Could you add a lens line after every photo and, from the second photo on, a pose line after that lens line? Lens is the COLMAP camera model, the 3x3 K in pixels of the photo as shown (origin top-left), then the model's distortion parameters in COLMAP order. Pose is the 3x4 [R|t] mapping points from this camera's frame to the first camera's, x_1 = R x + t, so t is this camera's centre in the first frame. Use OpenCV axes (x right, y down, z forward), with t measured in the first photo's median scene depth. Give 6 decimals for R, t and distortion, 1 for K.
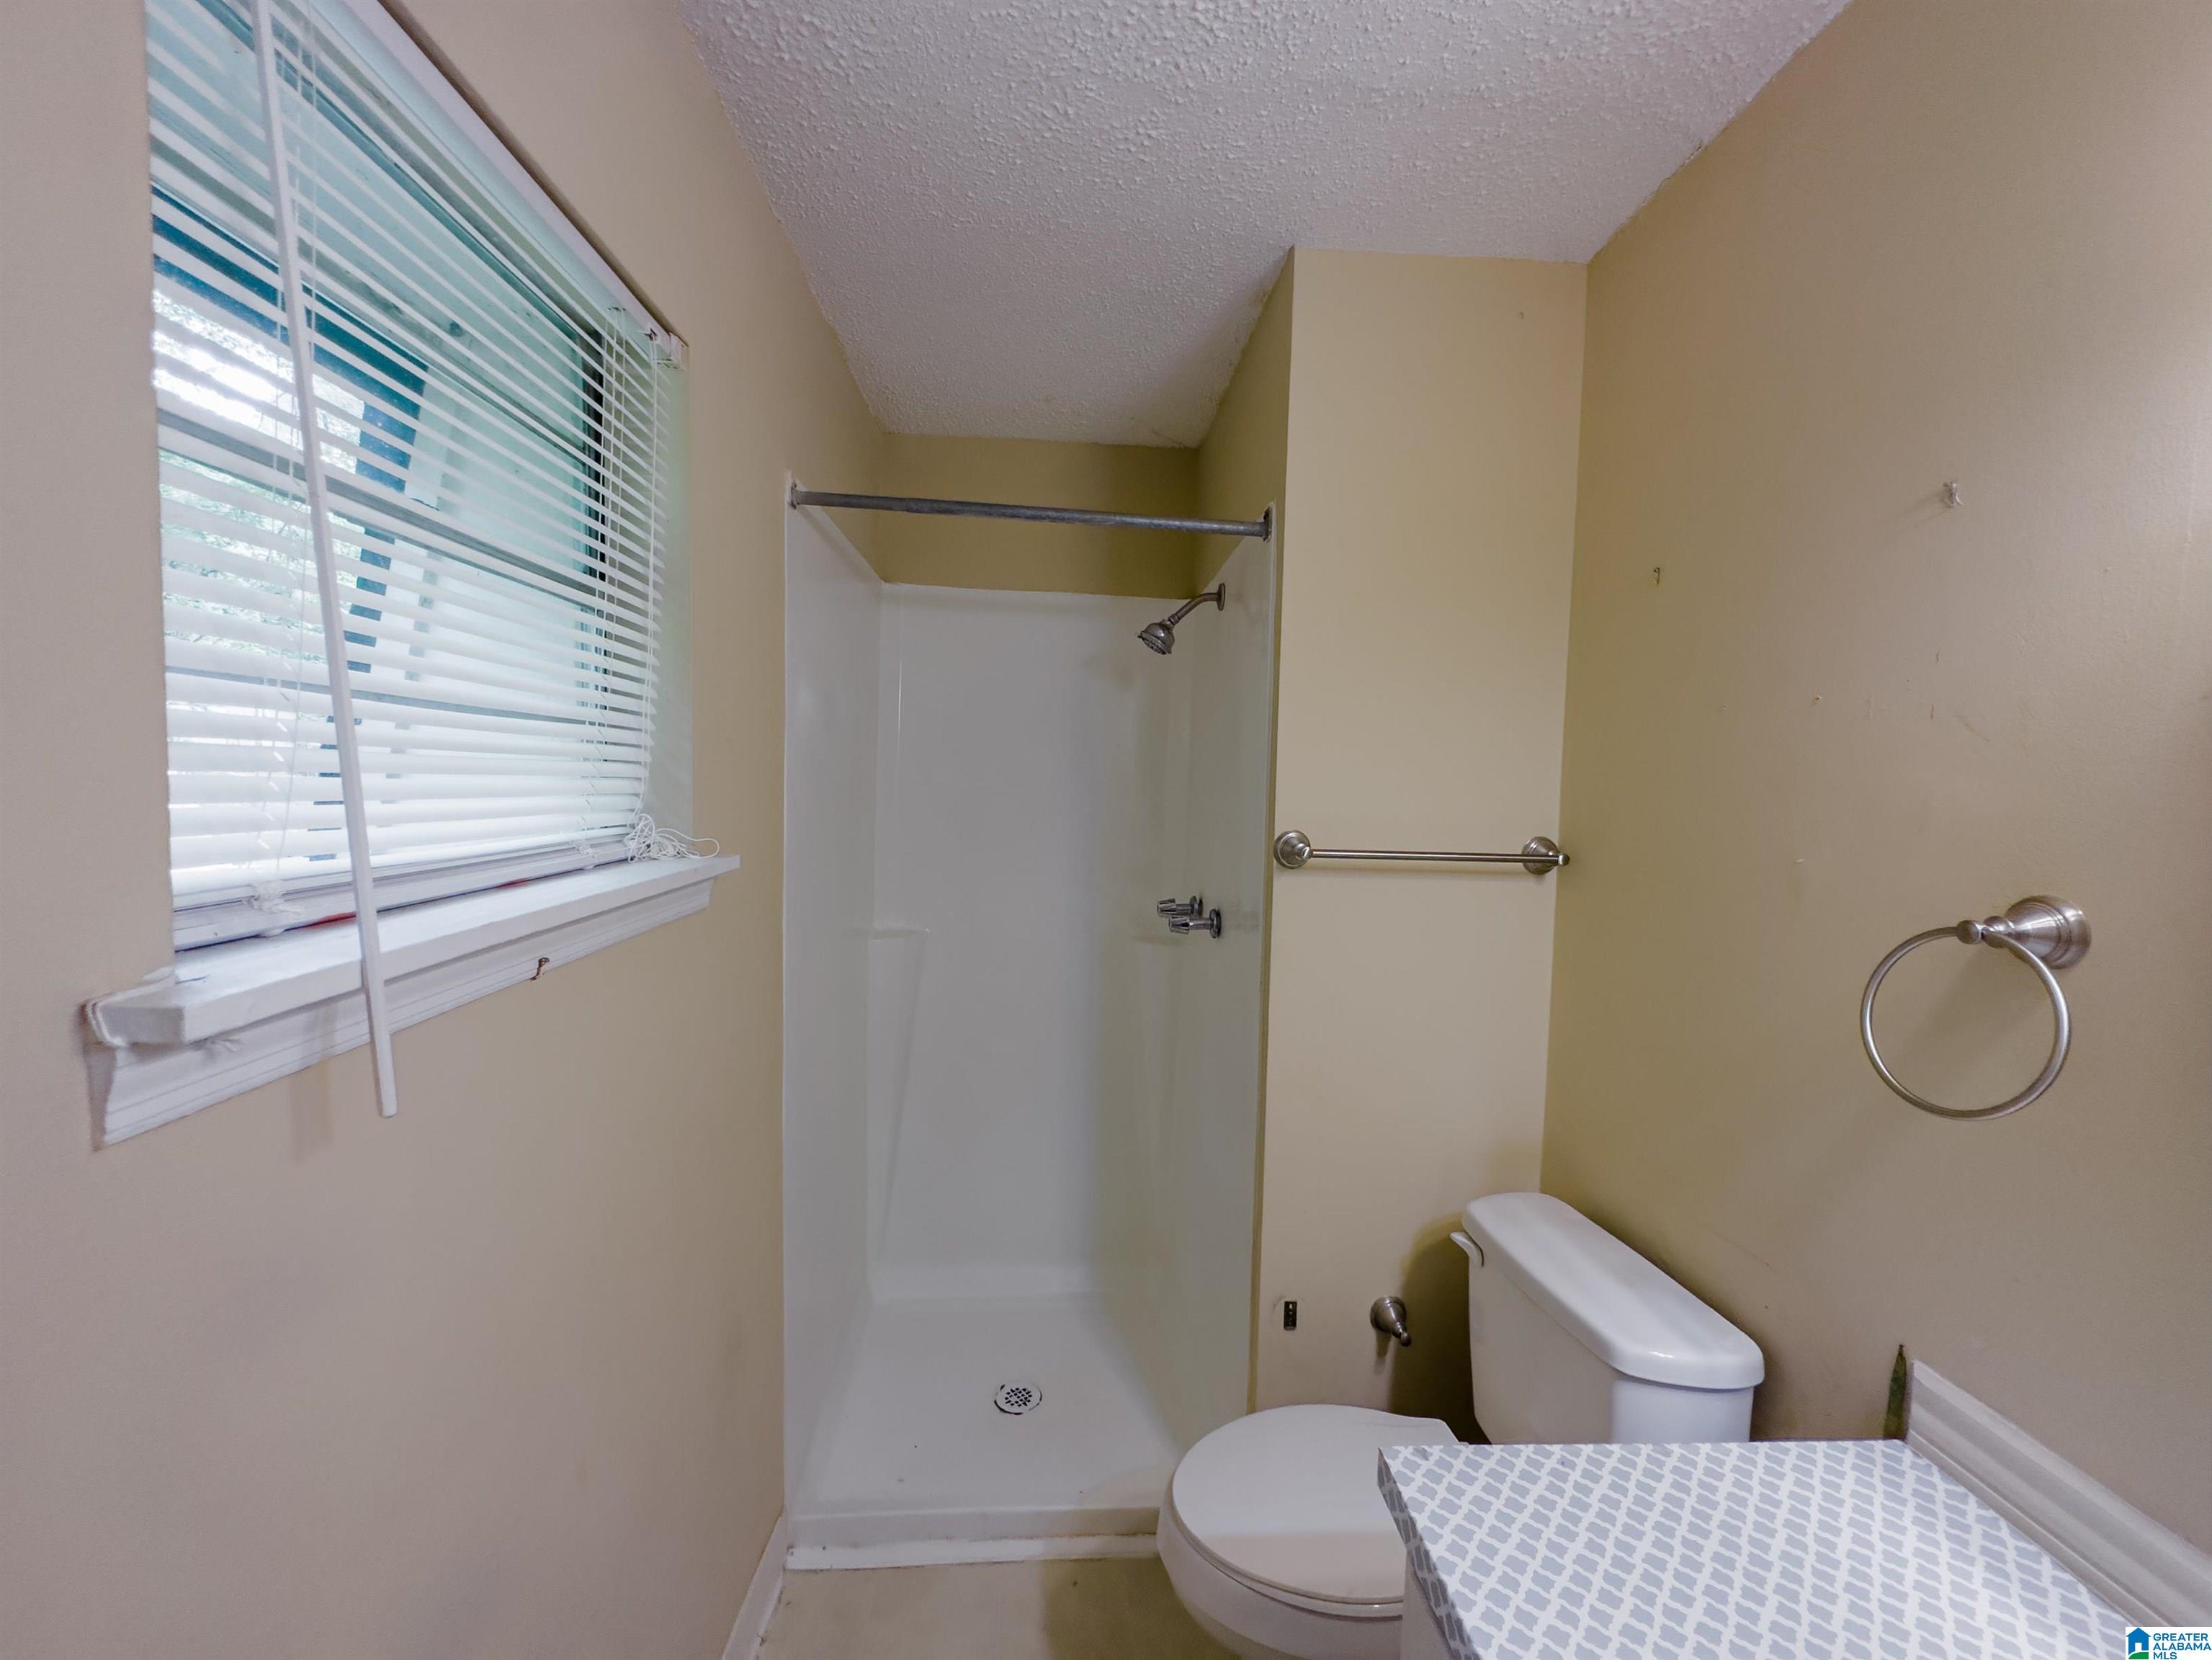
lens RADIAL K [[901.8, 0, 1108.9], [0, 901.8, 828.1], [0, 0, 1]] dist [-0.002750, -0.000093]
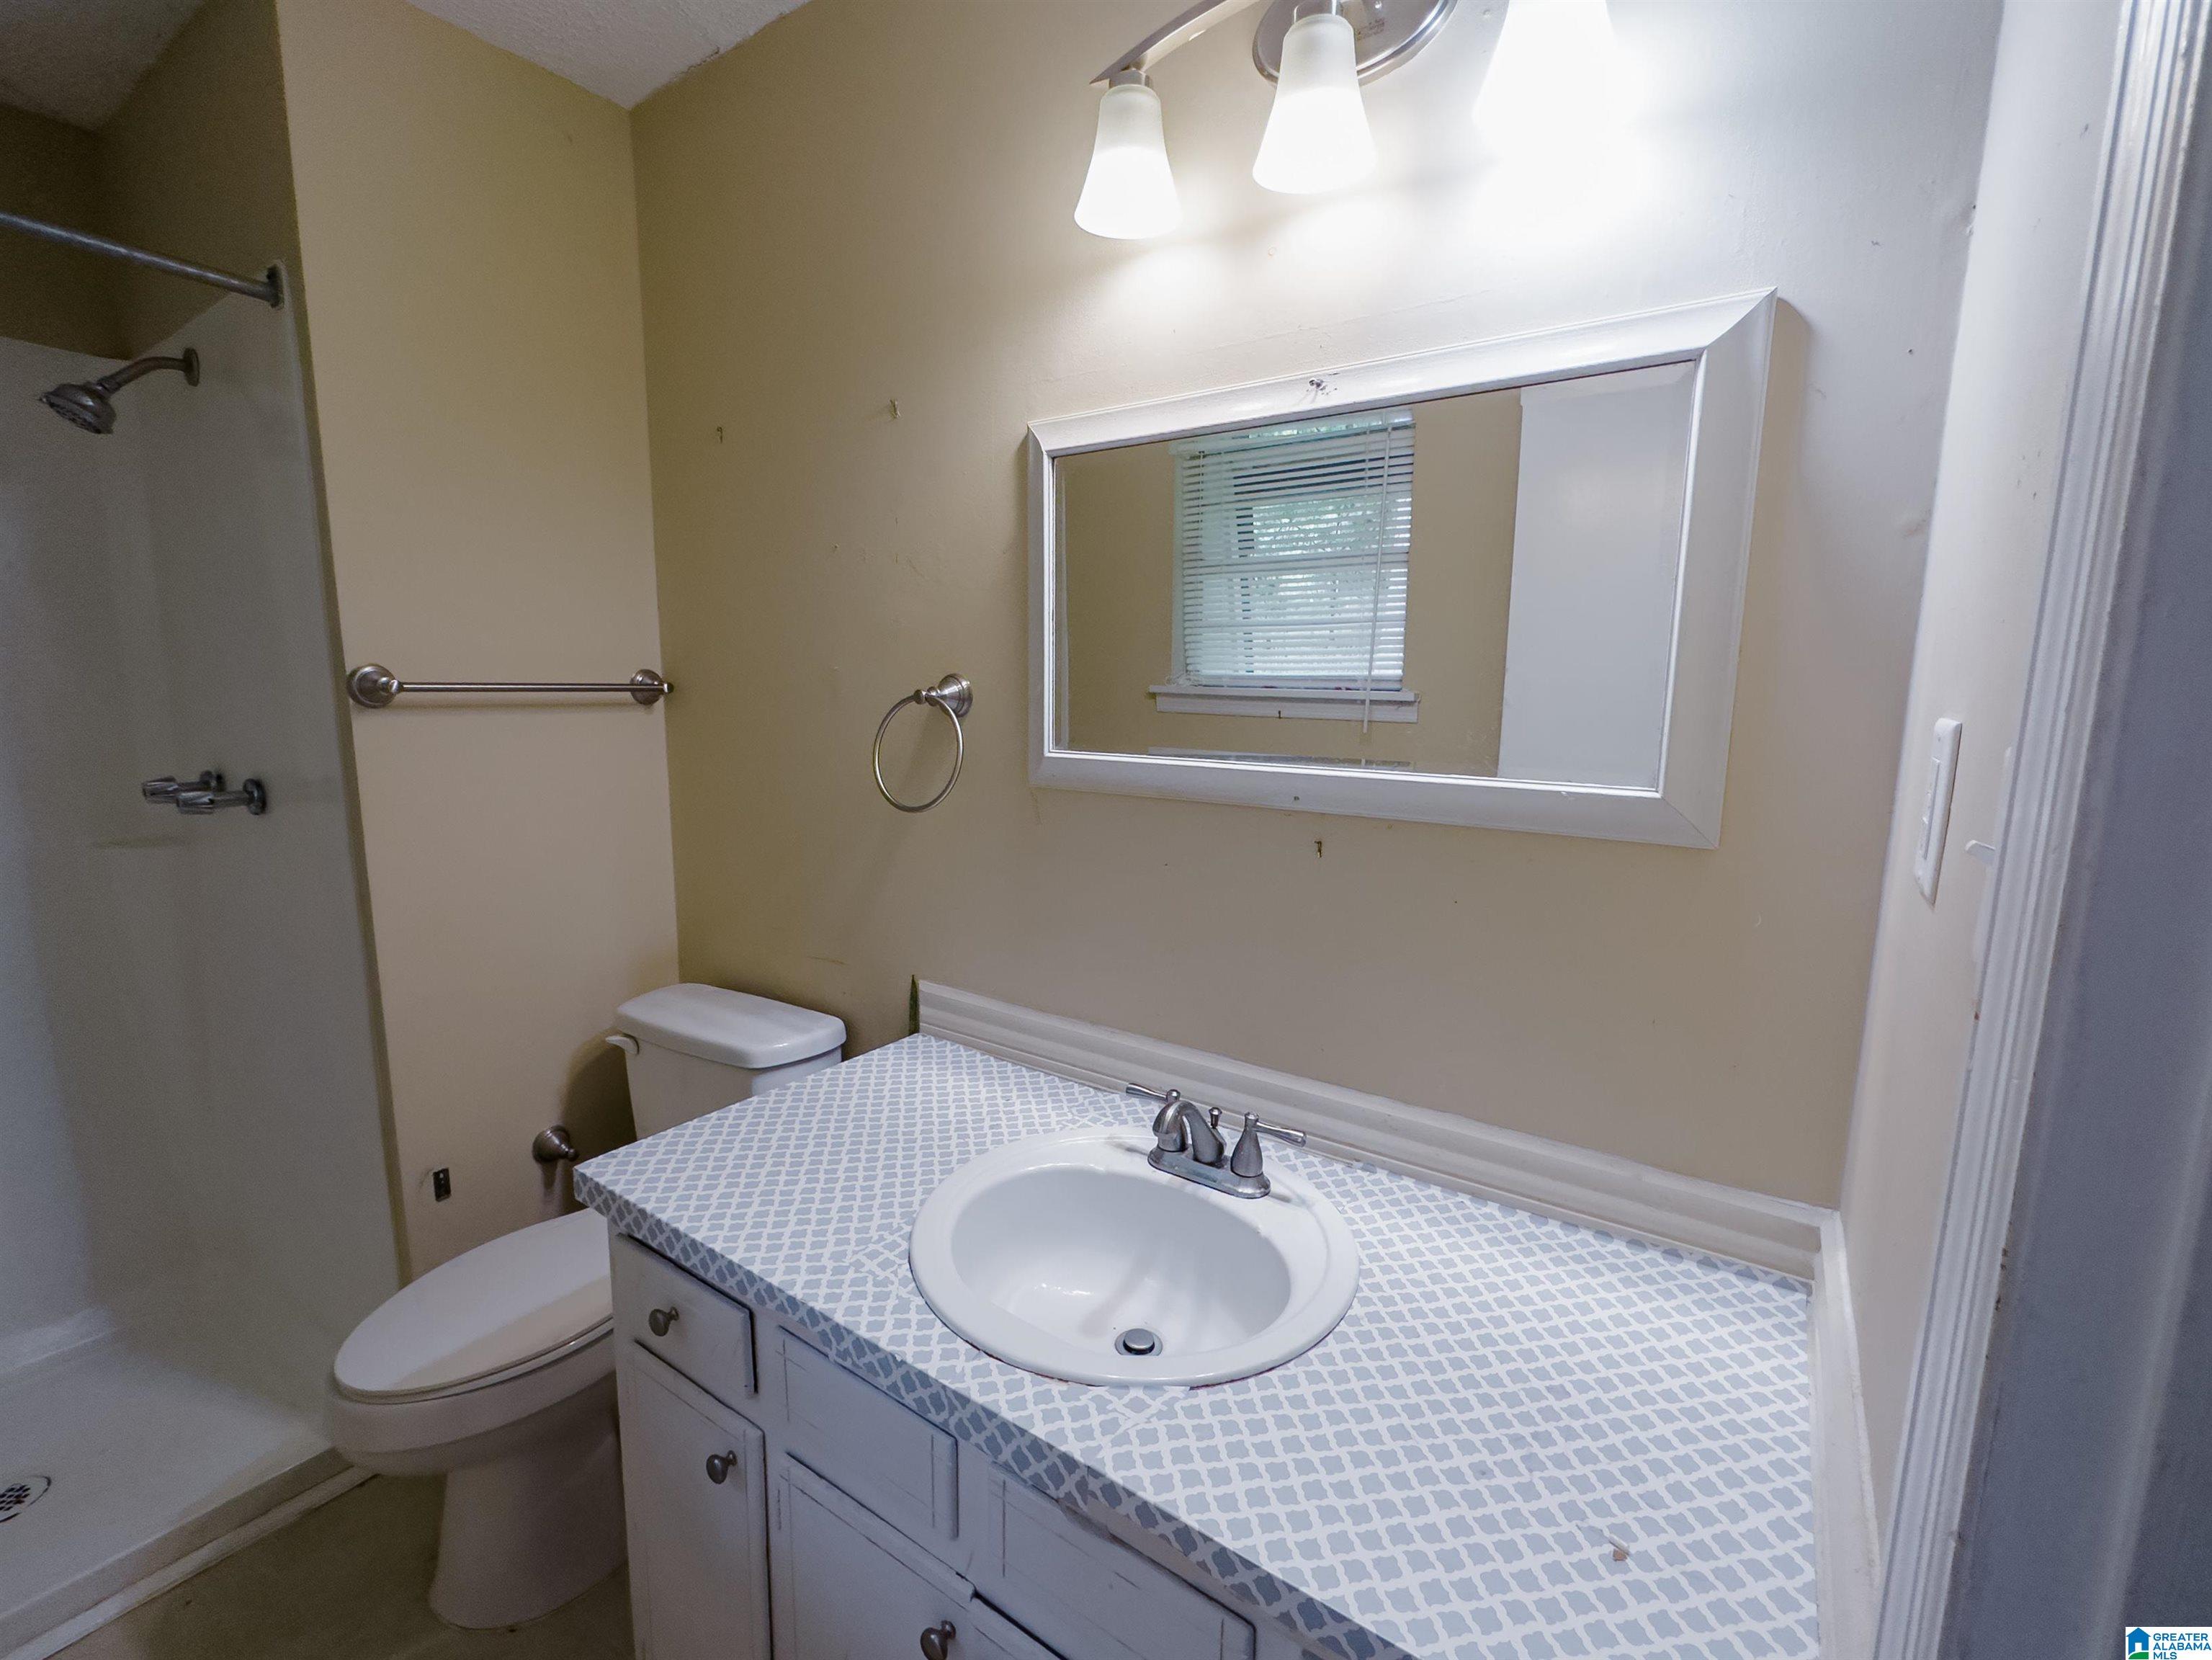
lens RADIAL K [[947.7, 0, 1091.9], [0, 947.7, 830.9], [0, 0, 1]] dist [-0.000602, 0.000371]
pose [[0.628126, -0.145411, 0.764404, -0.091903], [0.039648, 0.987088, 0.155192, 0.050339], [-0.777100, -0.067173, 0.625782, -0.160197]]
